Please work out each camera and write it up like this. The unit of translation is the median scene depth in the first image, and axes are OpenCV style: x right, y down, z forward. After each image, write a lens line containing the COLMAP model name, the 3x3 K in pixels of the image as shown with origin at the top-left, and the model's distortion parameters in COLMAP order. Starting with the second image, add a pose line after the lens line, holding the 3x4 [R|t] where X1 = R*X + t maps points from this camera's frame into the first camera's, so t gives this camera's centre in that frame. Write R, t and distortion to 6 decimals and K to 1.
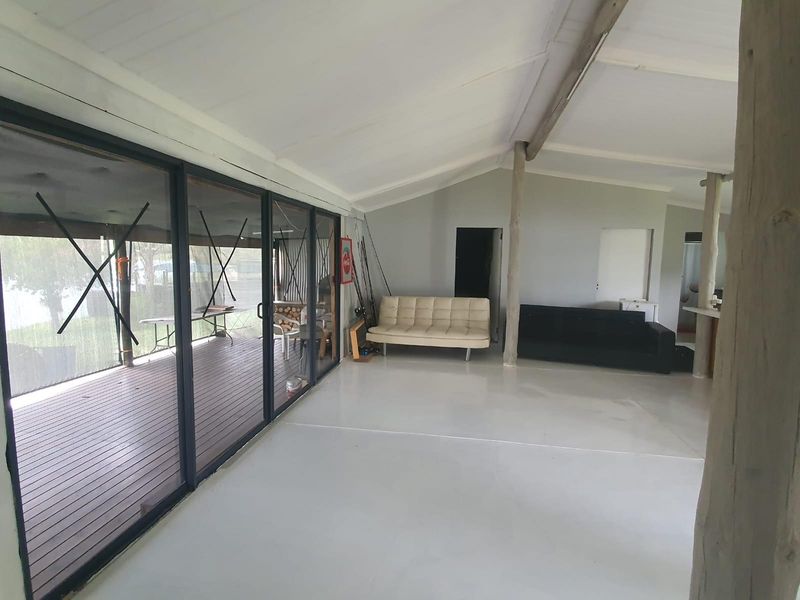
lens RADIAL K [[398.7, 0, 394.2], [0, 398.7, 298.2], [0, 0, 1]] dist [-0.003314, -0.000157]
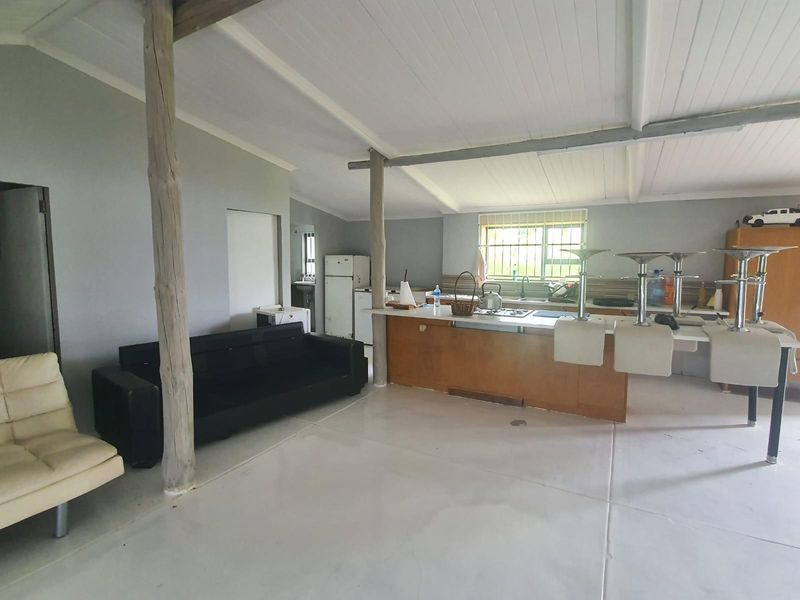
lens RADIAL K [[398.7, 0, 388.5], [0, 398.7, 289.8], [0, 0, 1]] dist [-0.003314, -0.000157]
pose [[0.328265, -0.093784, 0.939919, -0.032811], [0.105162, 0.992502, 0.062303, -0.052401], [-0.938714, 0.078392, 0.335666, 0.525360]]
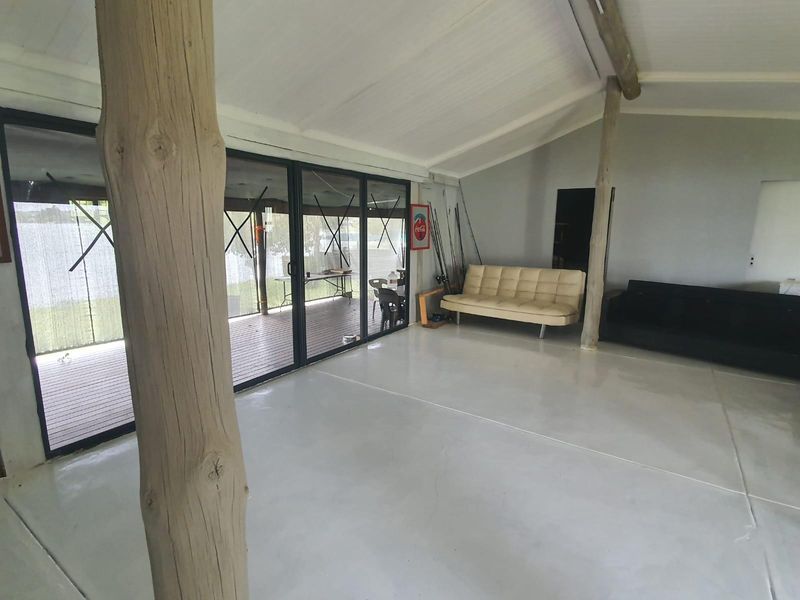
lens RADIAL K [[398.7, 0, 395.9], [0, 398.7, 295.6], [0, 0, 1]] dist [-0.003314, -0.000157]
pose [[0.909672, 0.064717, -0.410255, 0.222657], [-0.038579, 0.996681, 0.071682, 0.007873], [0.413533, -0.049380, 0.909149, 0.044601]]
